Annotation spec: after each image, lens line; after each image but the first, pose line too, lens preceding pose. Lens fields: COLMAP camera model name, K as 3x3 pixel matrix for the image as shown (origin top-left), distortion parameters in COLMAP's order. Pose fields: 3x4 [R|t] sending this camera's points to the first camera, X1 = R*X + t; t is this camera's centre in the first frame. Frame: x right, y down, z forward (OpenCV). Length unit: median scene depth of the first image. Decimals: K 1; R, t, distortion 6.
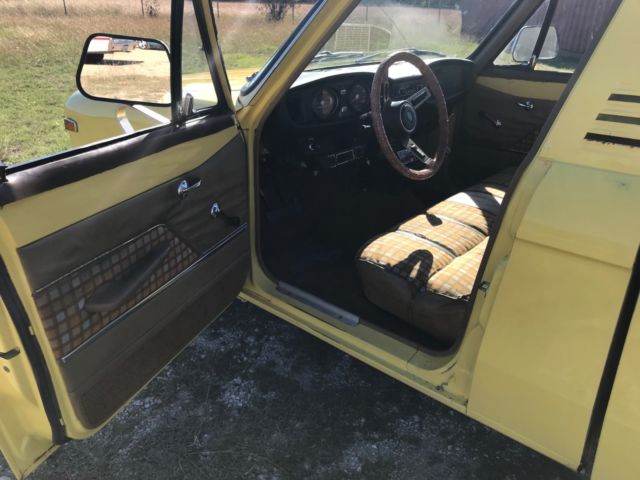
lens RADIAL K [[522.4, 0, 320.5], [0, 522.4, 240.9], [0, 0, 1]] dist [0.030398, -0.036116]
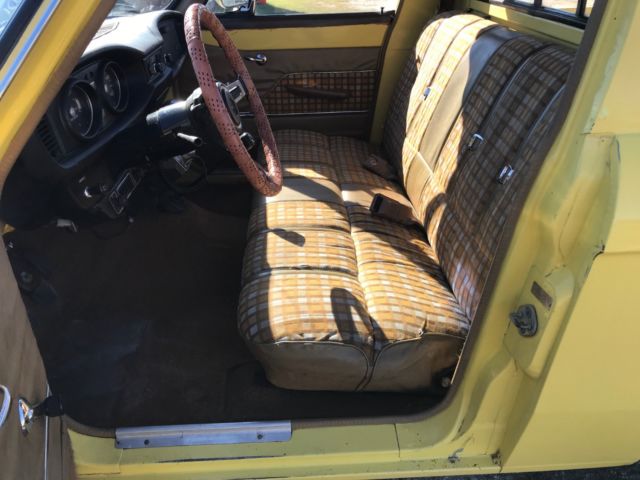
lens RADIAL K [[522.4, 0, 319.8], [0, 522.4, 238.1], [0, 0, 1]] dist [0.030398, -0.036116]
pose [[0.725339, -0.355806, 0.589309, -0.201232], [0.309479, 0.933222, 0.182535, -0.174529], [-0.614903, 0.049979, 0.787017, 0.450567]]
